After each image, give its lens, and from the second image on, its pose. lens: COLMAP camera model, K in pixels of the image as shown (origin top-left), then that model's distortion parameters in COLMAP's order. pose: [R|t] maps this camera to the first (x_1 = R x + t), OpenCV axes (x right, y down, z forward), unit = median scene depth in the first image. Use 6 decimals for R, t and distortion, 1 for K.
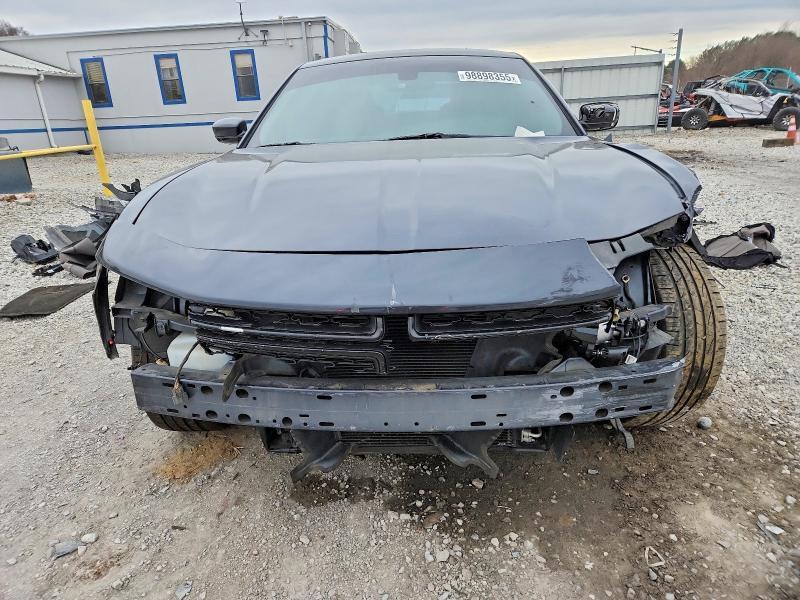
lens RADIAL K [[532.7, 0, 400.9], [0, 532.7, 301.6], [0, 0, 1]] dist [0.006753, -0.000587]
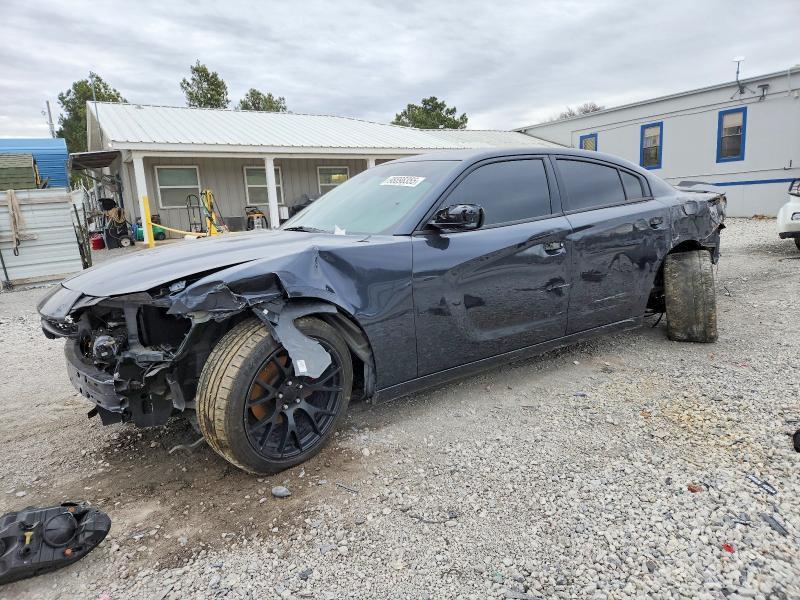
lens RADIAL K [[532.7, 0, 400.5], [0, 532.7, 299.2], [0, 0, 1]] dist [0.006753, -0.000587]
pose [[0.606569, 0.142196, -0.782211, 0.128654], [-0.223106, 0.974785, 0.004195, -0.021525], [0.763085, 0.171971, 0.622999, 0.029741]]
